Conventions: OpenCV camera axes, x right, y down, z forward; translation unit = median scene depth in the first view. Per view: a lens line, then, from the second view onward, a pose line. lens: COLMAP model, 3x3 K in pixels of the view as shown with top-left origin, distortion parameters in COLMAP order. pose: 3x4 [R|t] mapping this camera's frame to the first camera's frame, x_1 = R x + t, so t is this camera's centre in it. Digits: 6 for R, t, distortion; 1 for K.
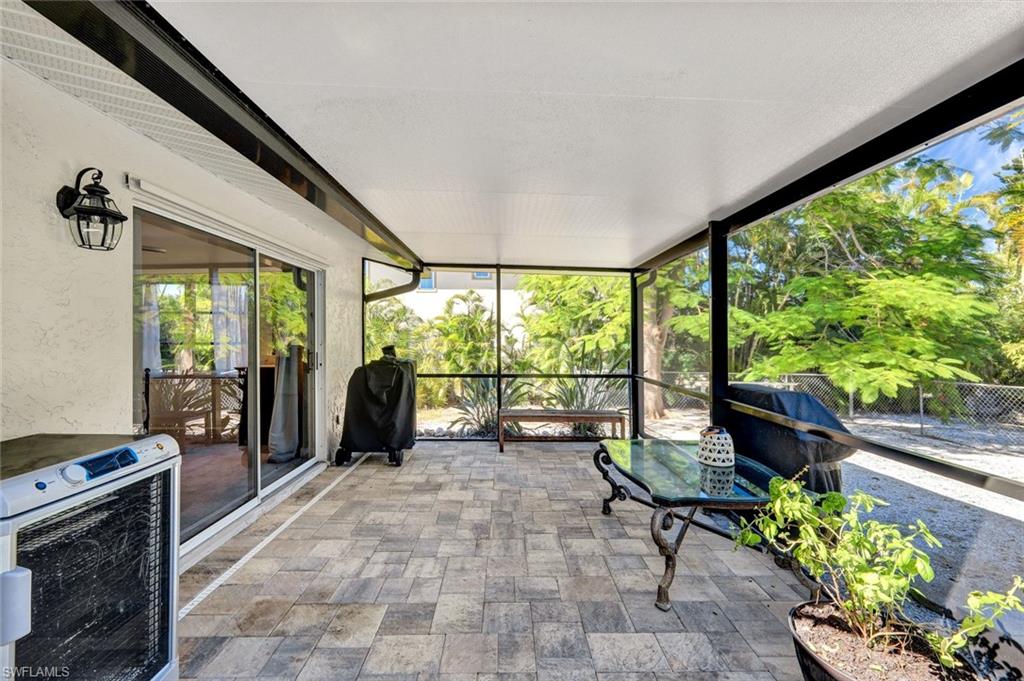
lens RADIAL K [[446.8, 0, 512.6], [0, 446.8, 333.8], [0, 0, 1]] dist [0.007273, -0.000372]
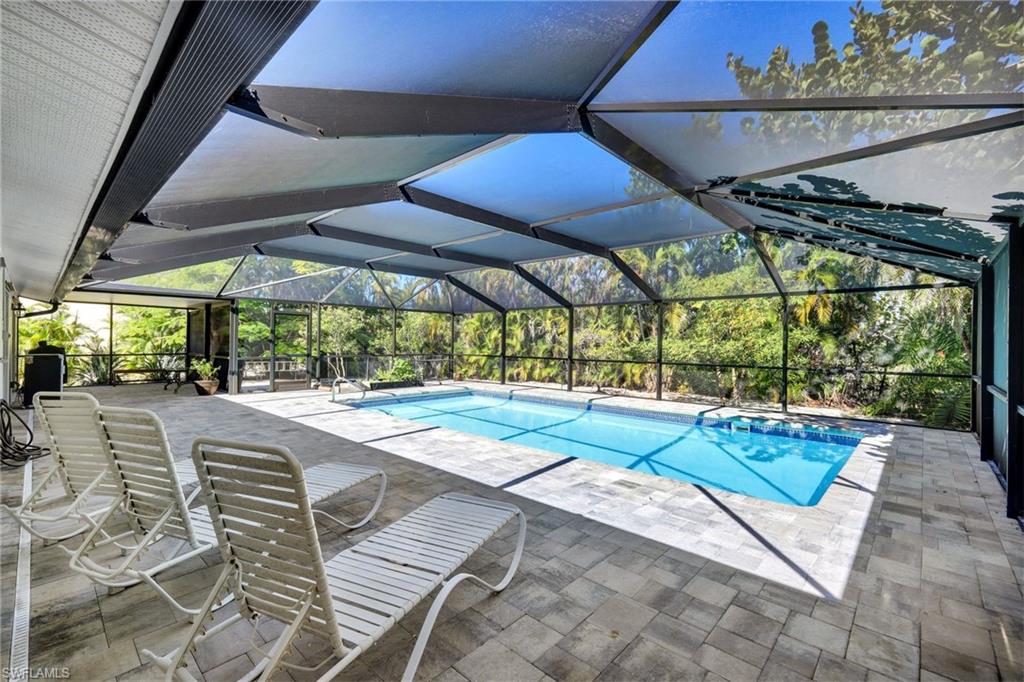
lens RADIAL K [[446.8, 0, 512.6], [0, 446.8, 334.3], [0, 0, 1]] dist [0.007273, -0.000372]
pose [[0.699603, 0.008117, 0.714485, -0.111213], [-0.005844, 0.999967, -0.005638, -0.001071], [-0.714508, -0.000231, 0.699628, -0.949333]]
